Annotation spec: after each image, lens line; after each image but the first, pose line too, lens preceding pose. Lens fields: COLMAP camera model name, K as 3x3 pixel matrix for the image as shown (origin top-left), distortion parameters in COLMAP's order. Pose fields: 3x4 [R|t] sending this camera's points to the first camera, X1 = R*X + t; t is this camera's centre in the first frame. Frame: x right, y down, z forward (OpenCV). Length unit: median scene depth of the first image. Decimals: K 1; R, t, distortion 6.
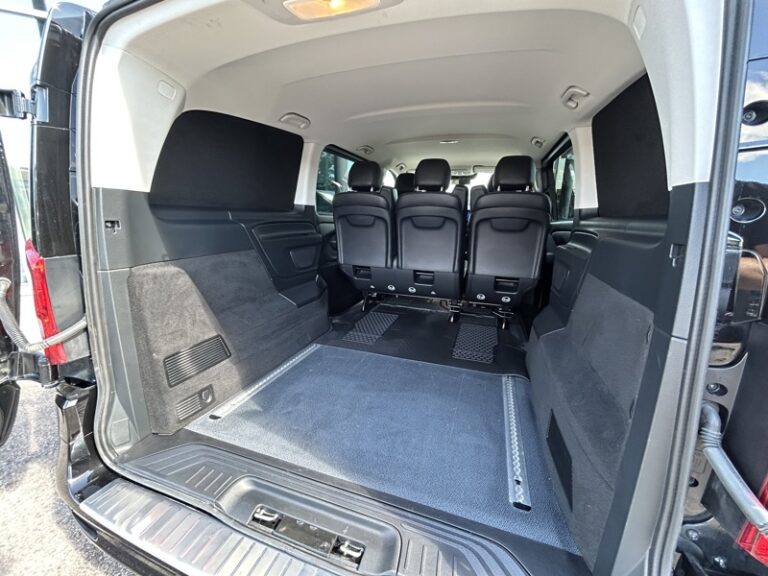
lens RADIAL K [[312.8, 0, 381.7], [0, 312.8, 288.3], [0, 0, 1]] dist [-0.000321, 0.000520]
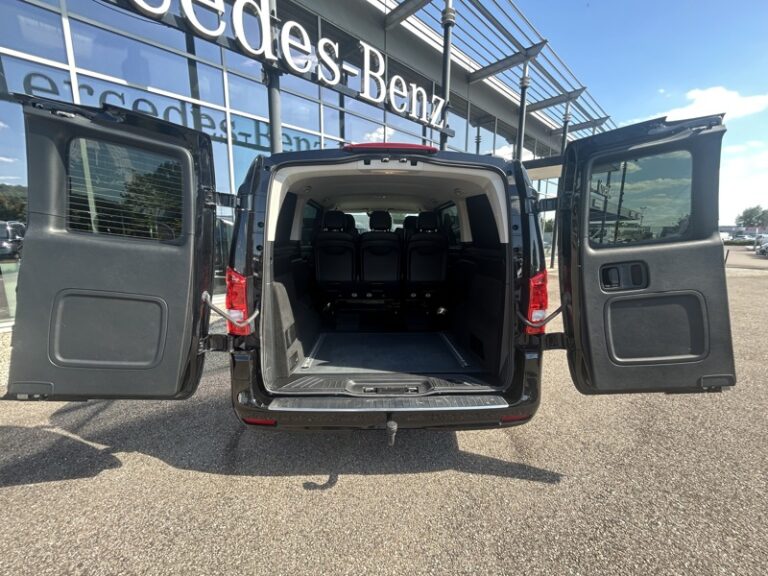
lens RADIAL K [[312.8, 0, 383.6], [0, 312.8, 289.3], [0, 0, 1]] dist [-0.000321, 0.000520]
pose [[0.931411, -0.072150, 0.356746, -0.507393], [0.095489, 0.994262, -0.048223, 0.077308], [-0.351219, 0.078981, 0.932956, -0.563904]]
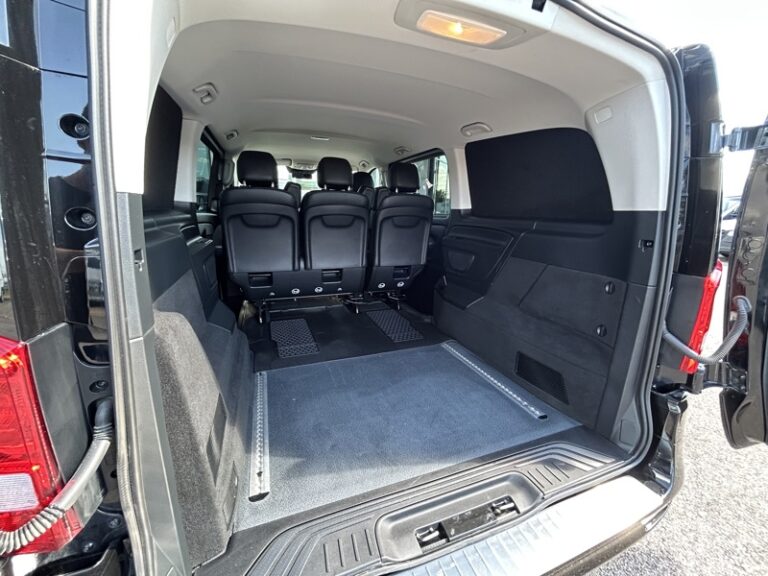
lens RADIAL K [[312.8, 0, 386.7], [0, 312.8, 288.1], [0, 0, 1]] dist [-0.000321, 0.000520]
pose [[0.763171, -0.162095, 0.625536, -0.488908], [0.141645, 0.986448, 0.082808, -0.071289], [-0.630481, 0.025407, 0.775789, 0.151074]]
